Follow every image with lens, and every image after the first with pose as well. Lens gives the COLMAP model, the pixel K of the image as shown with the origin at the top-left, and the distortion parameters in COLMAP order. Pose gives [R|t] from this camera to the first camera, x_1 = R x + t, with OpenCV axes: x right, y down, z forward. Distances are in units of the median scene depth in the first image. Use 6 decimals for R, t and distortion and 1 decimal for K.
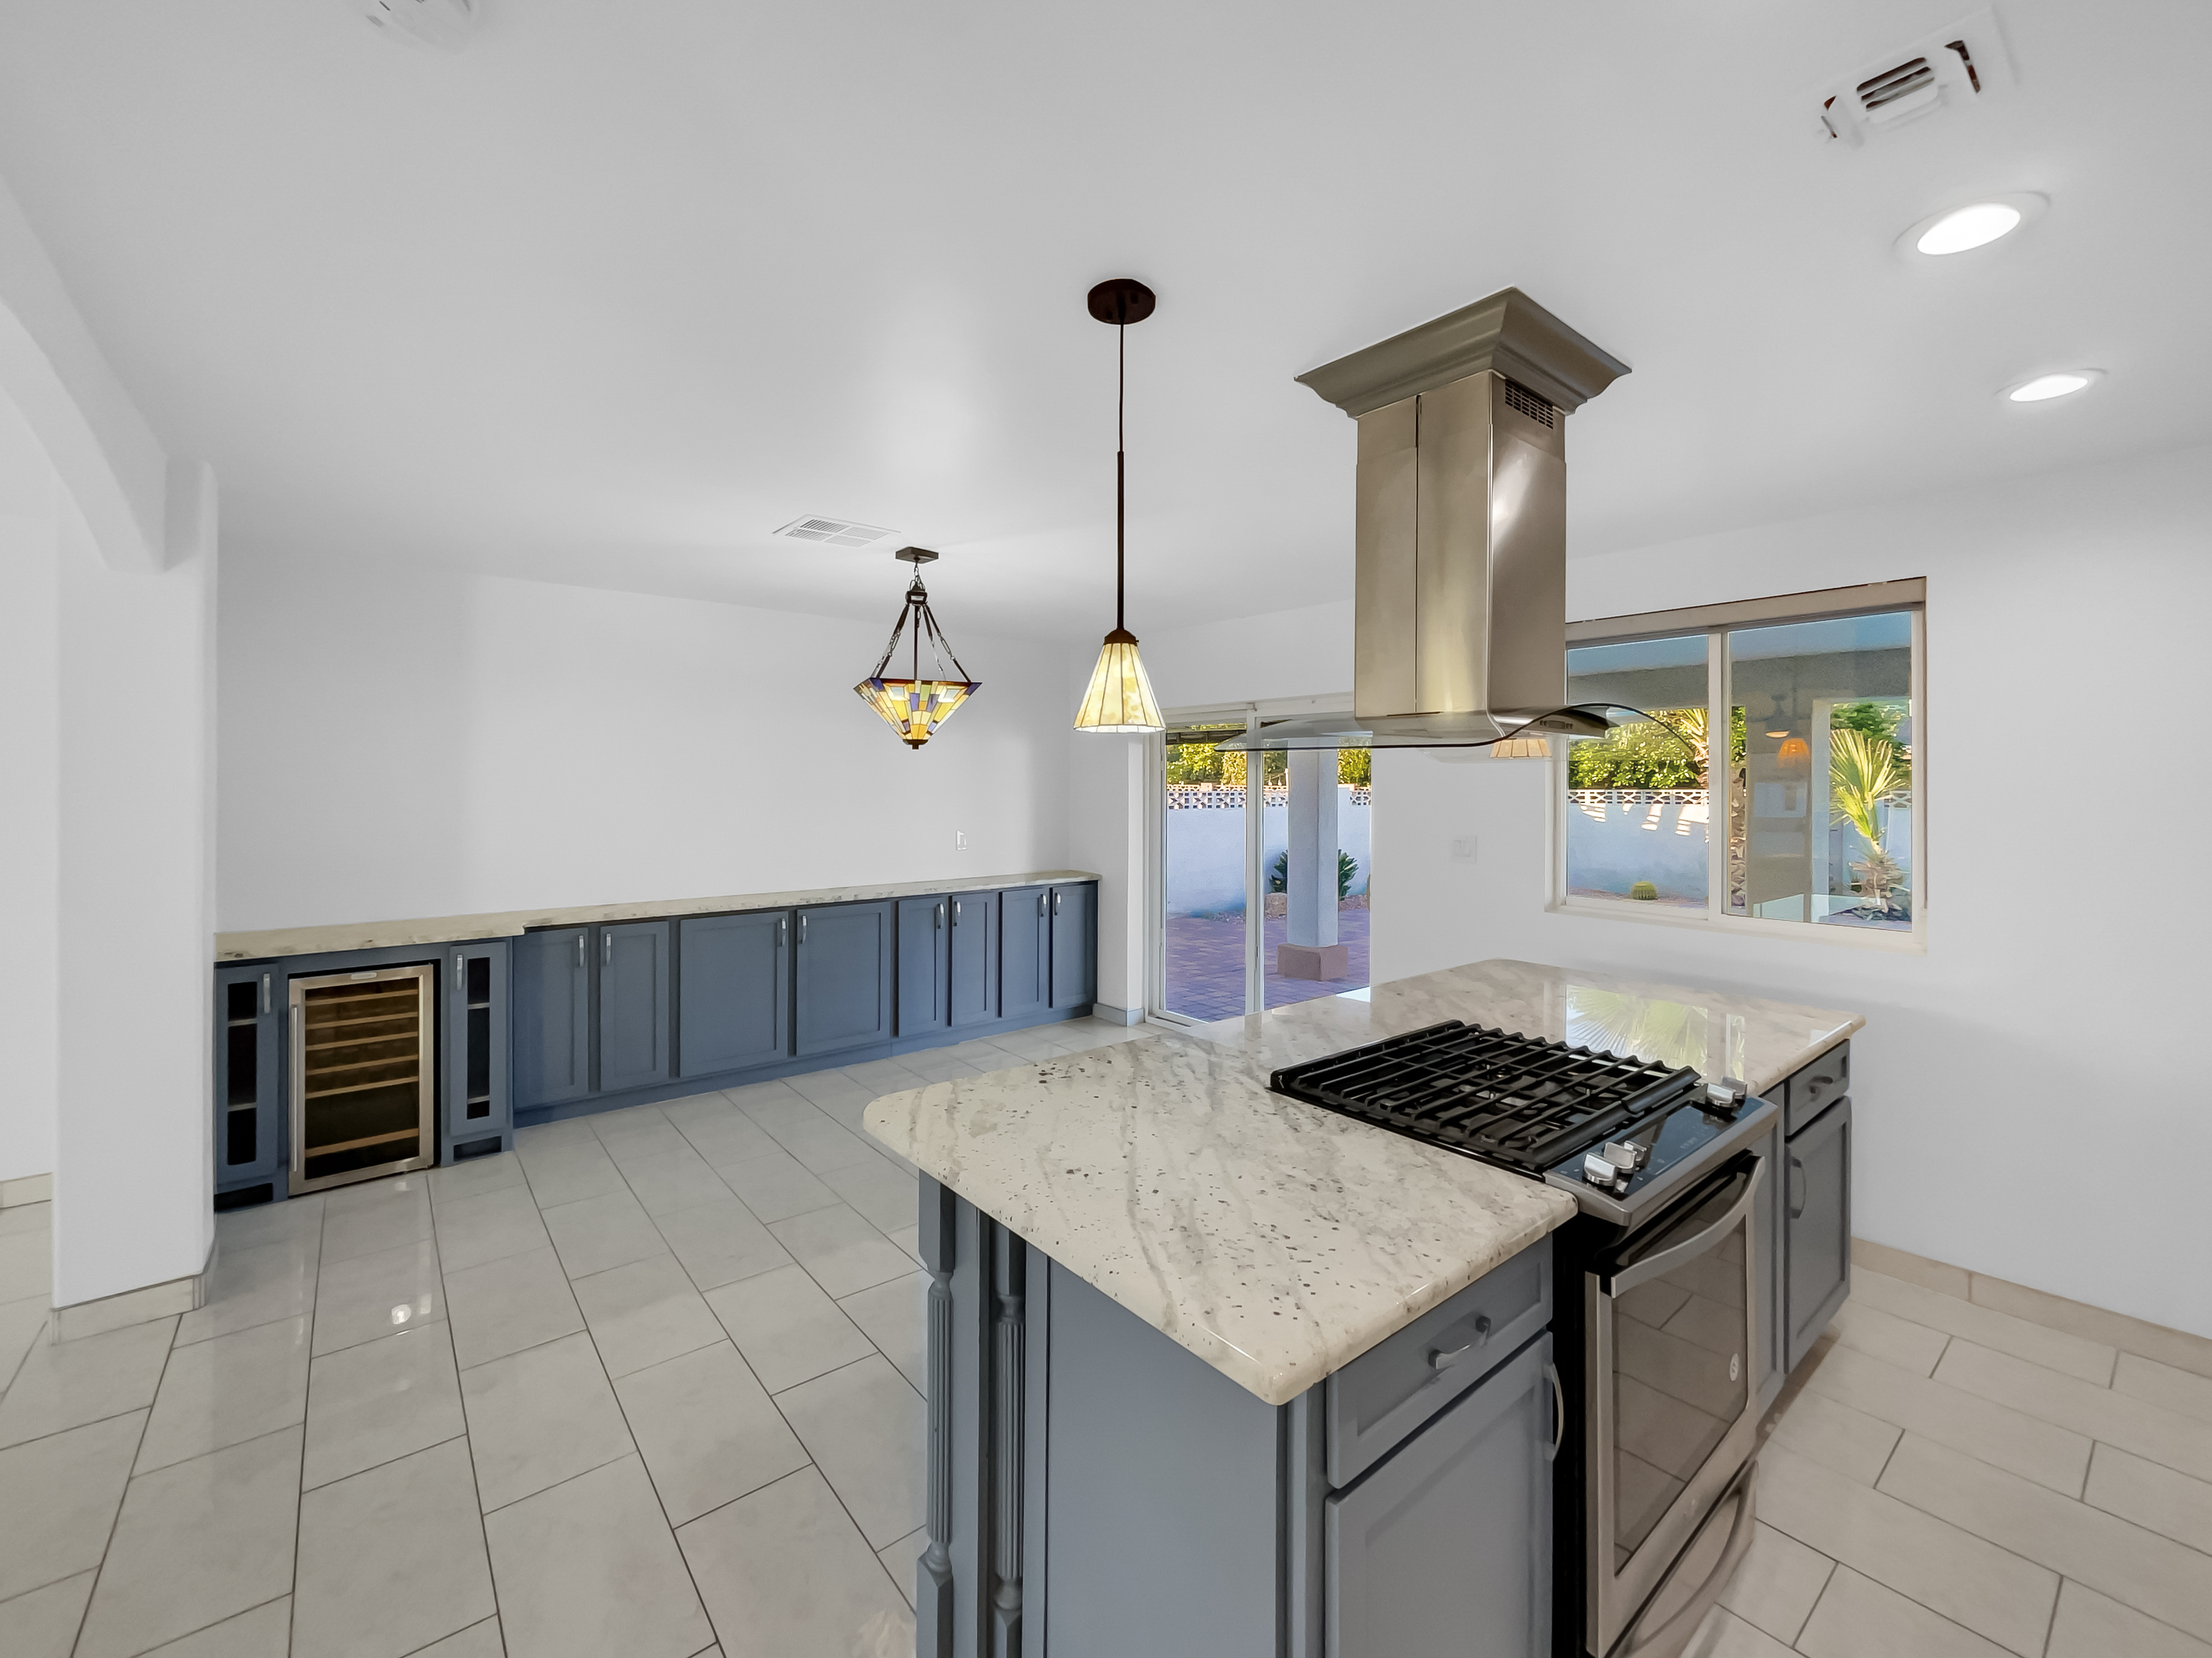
lens RADIAL K [[924.2, 0, 1135.7], [0, 924.2, 779.8], [0, 0, 1]] dist [-0.000064, 0.000549]
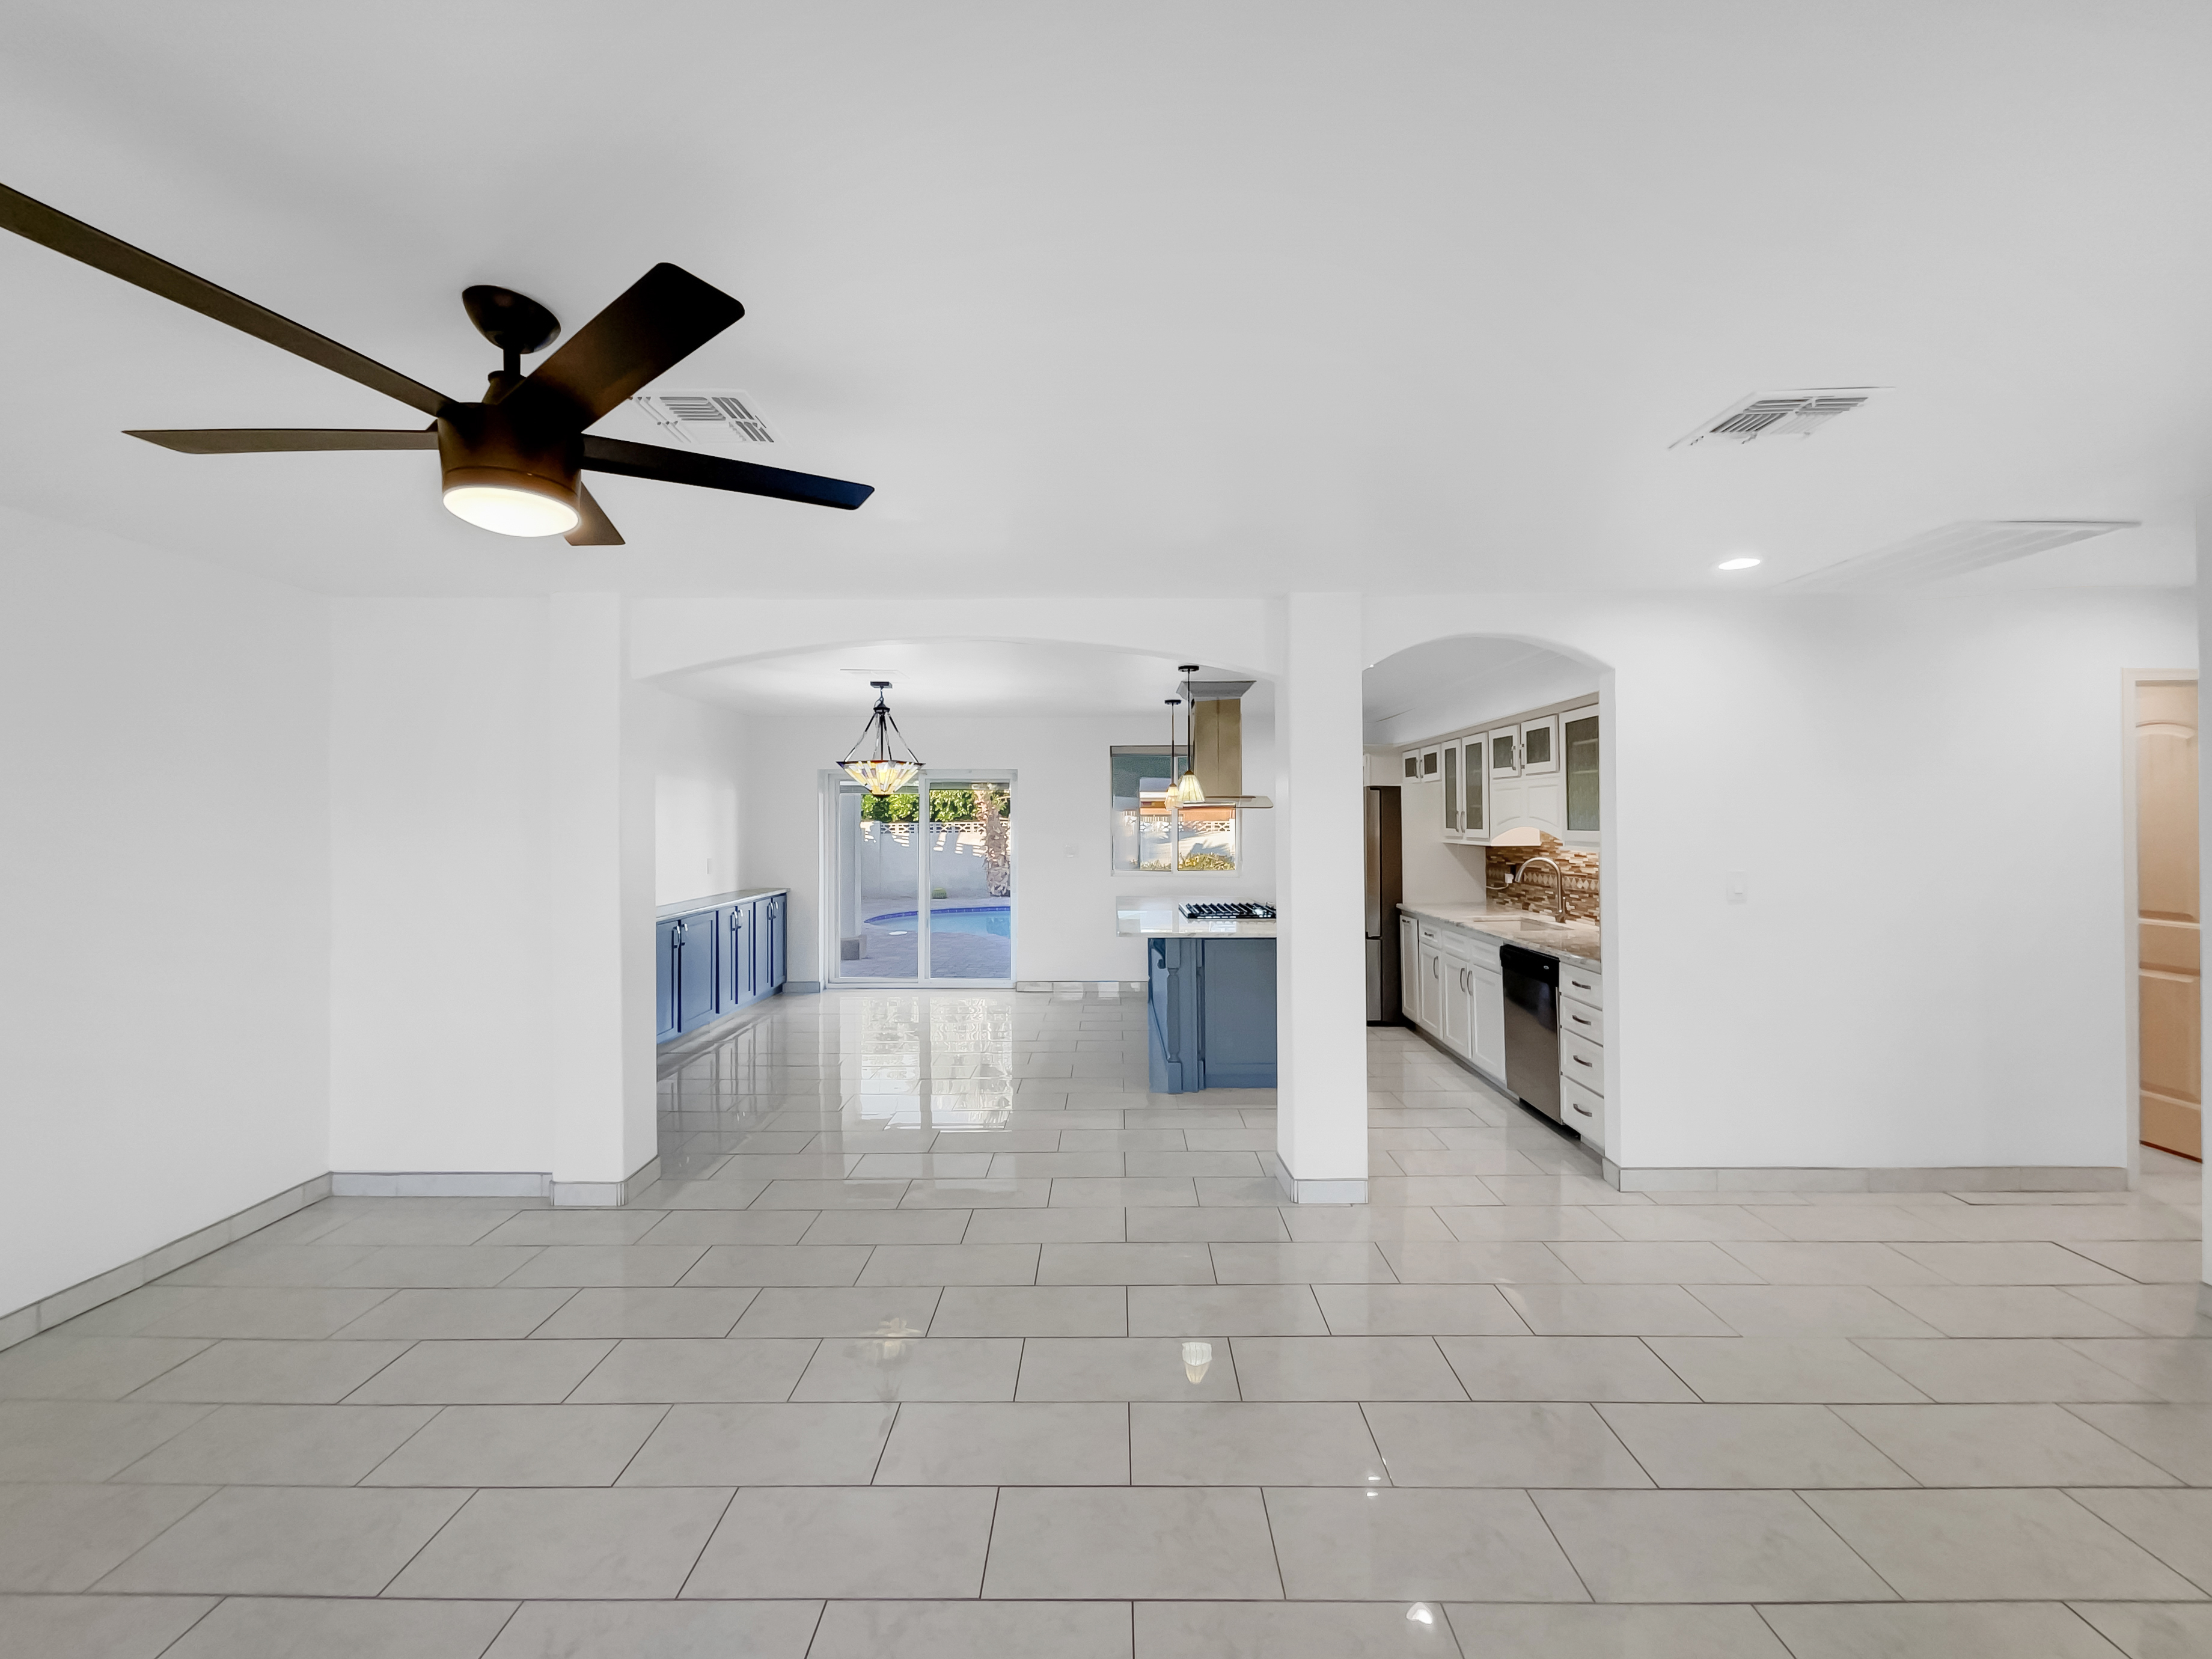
lens RADIAL K [[924.1, 0, 1101.4], [0, 924.1, 813.0], [0, 0, 1]] dist [-0.000064, 0.000549]
pose [[0.638861, 0.000068, 0.769322, -1.018621], [0.000468, 1.000000, -0.000477, -0.009315], [-0.769322, 0.000665, 0.638861, -0.291011]]
